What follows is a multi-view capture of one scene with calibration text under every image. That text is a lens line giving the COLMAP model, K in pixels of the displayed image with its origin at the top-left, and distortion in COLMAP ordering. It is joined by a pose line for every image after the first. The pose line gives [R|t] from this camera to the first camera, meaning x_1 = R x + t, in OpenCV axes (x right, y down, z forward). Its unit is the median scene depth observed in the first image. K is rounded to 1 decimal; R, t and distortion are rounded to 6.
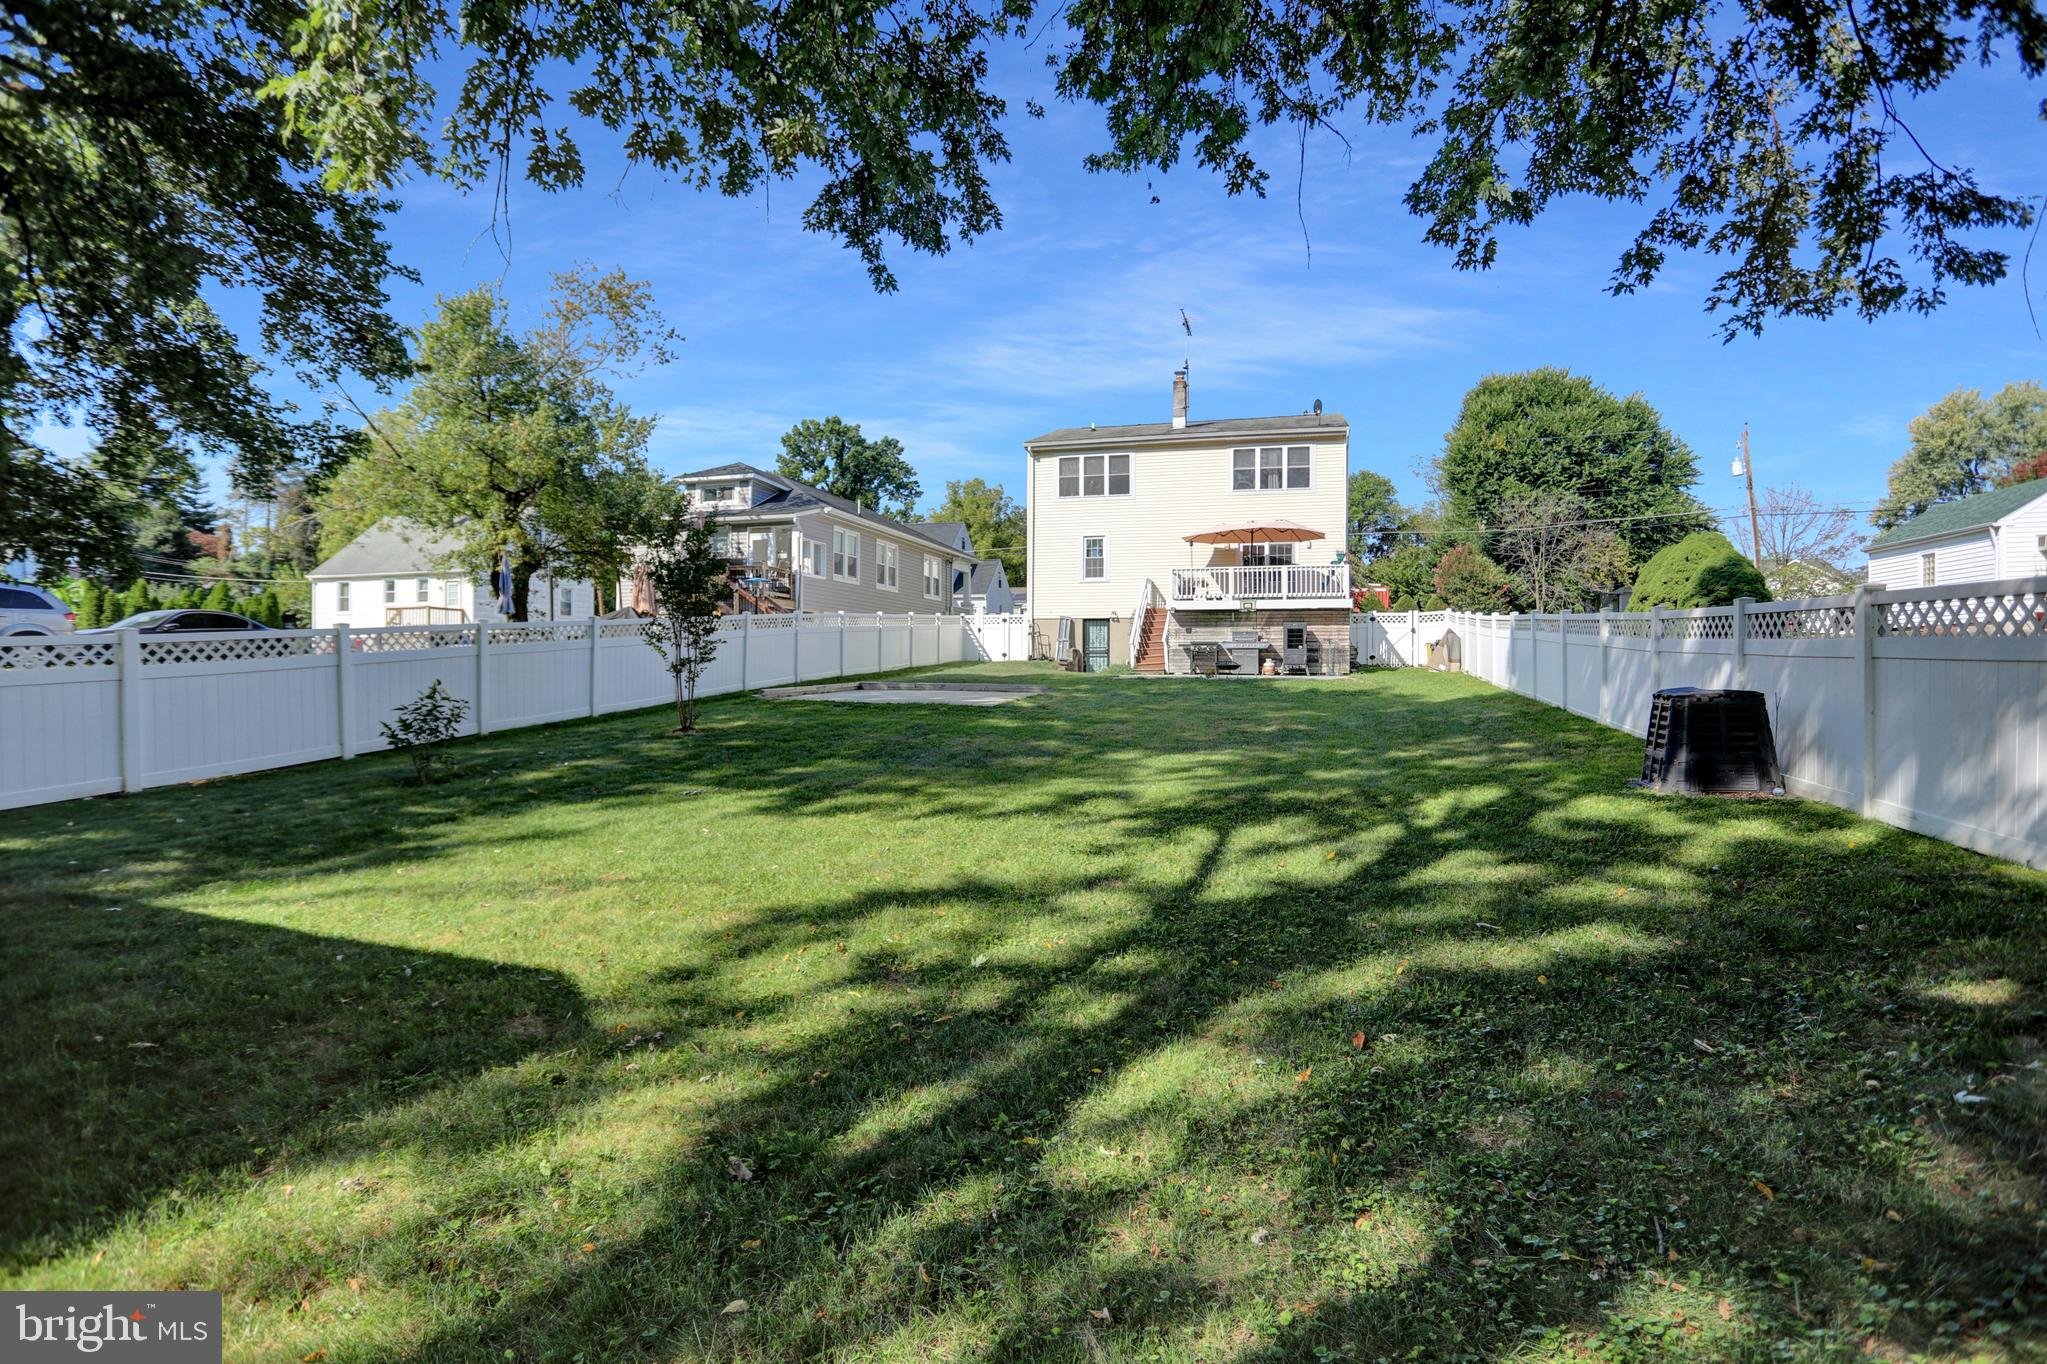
lens RADIAL K [[993.4, 0, 1026.3], [0, 993.4, 676.6], [0, 0, 1]] dist [-0.012511, 0.001070]
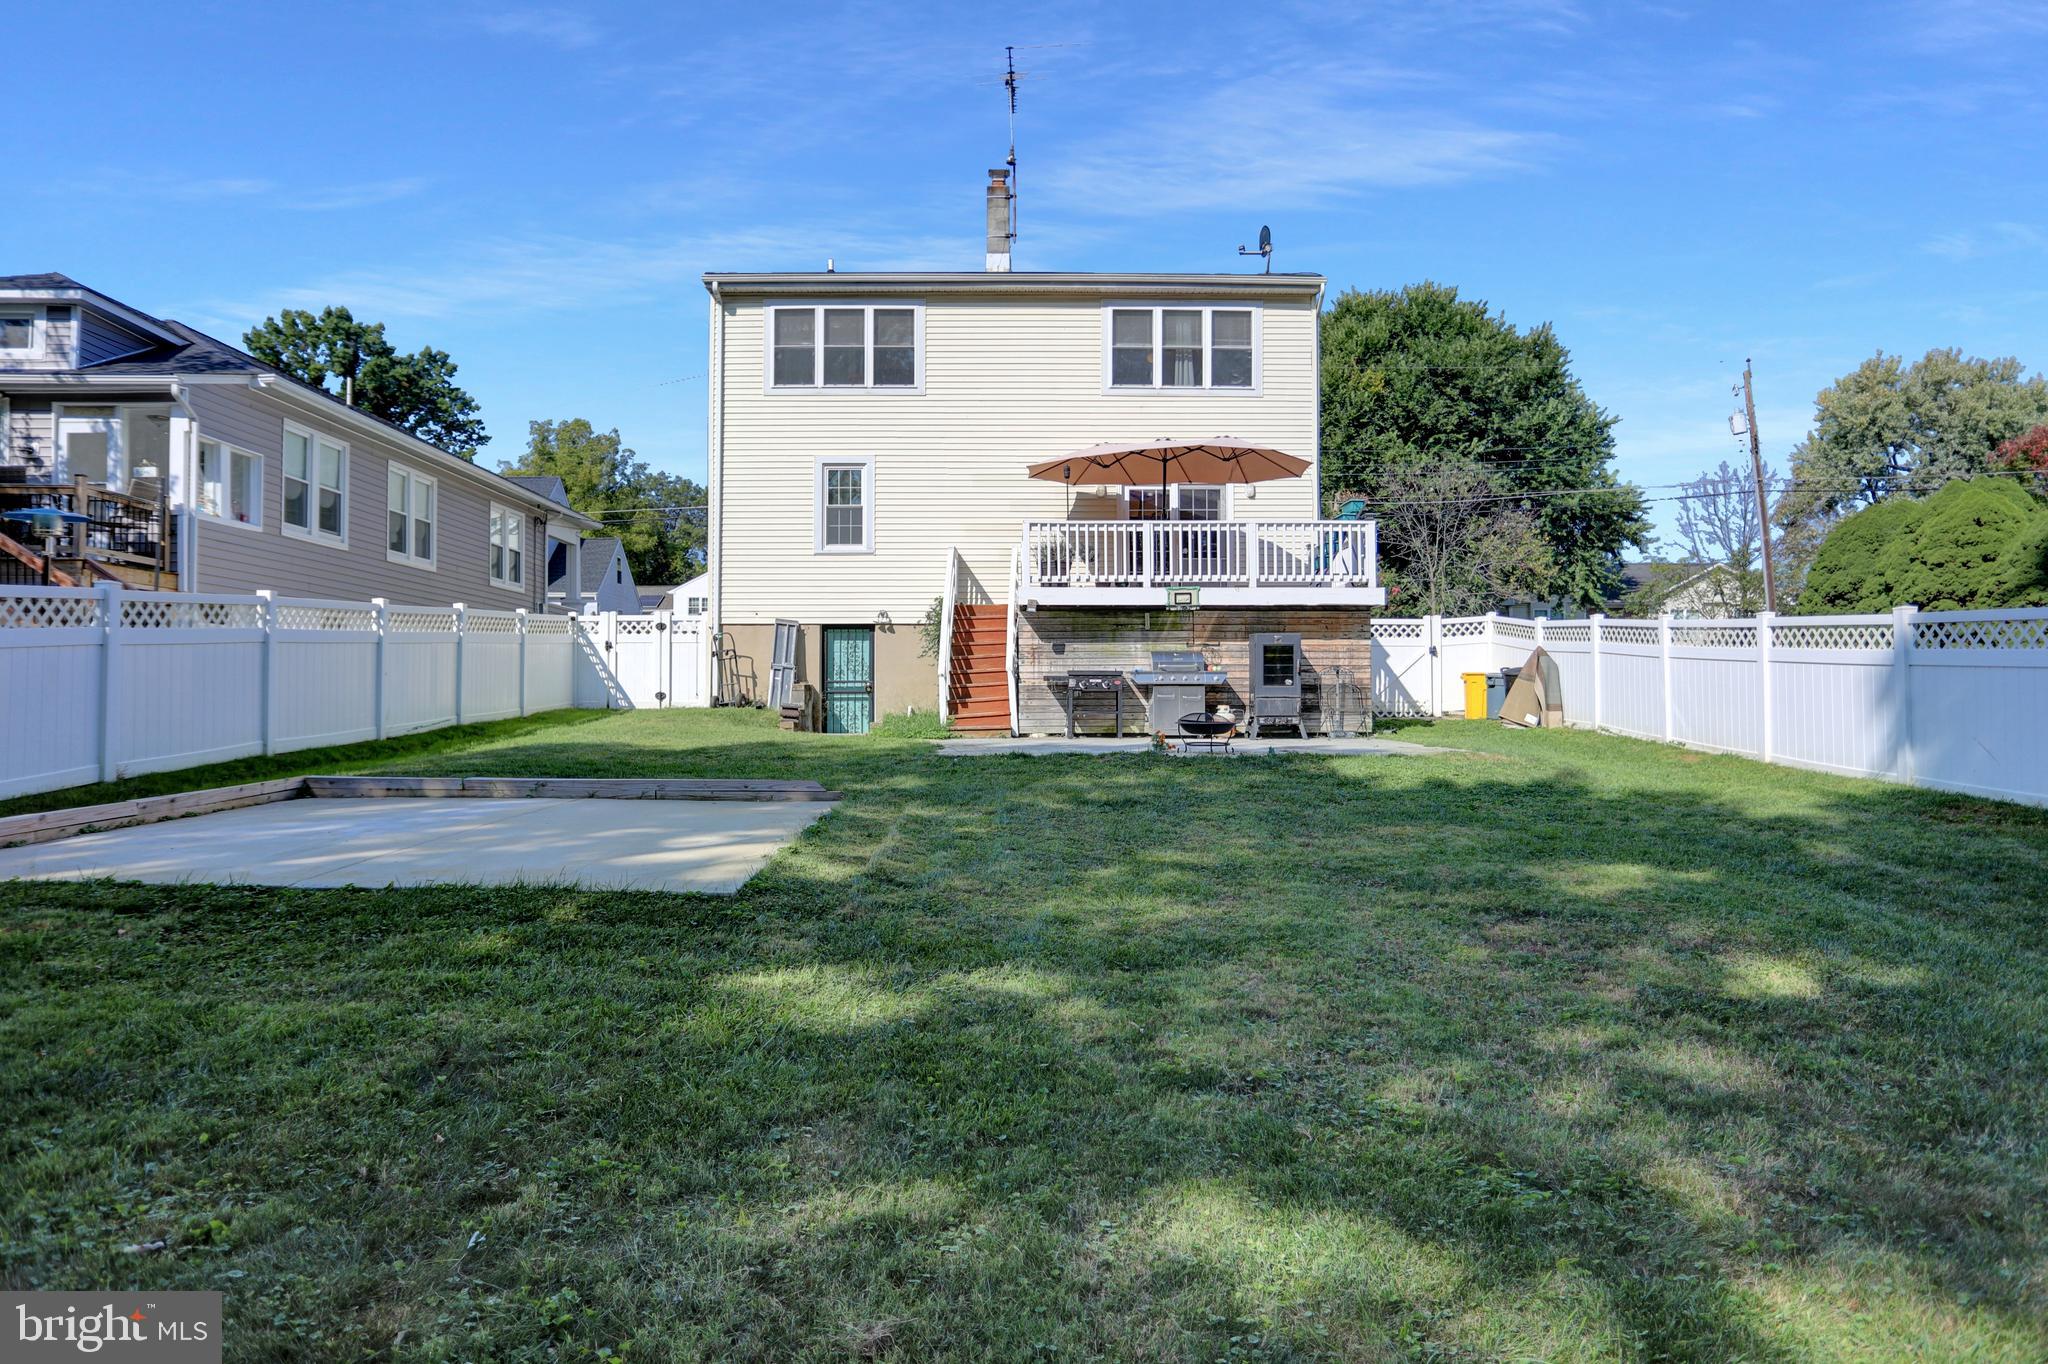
lens RADIAL K [[1360.8, 0, 1020.0], [0, 1360.8, 677.6], [0, 0, 1]] dist [-0.001090, 0.001624]
pose [[0.964289, 0.001347, 0.264850, -0.030204], [0.006239, 0.999594, -0.027798, -0.011157], [-0.264779, 0.028458, 0.963889, 0.302516]]
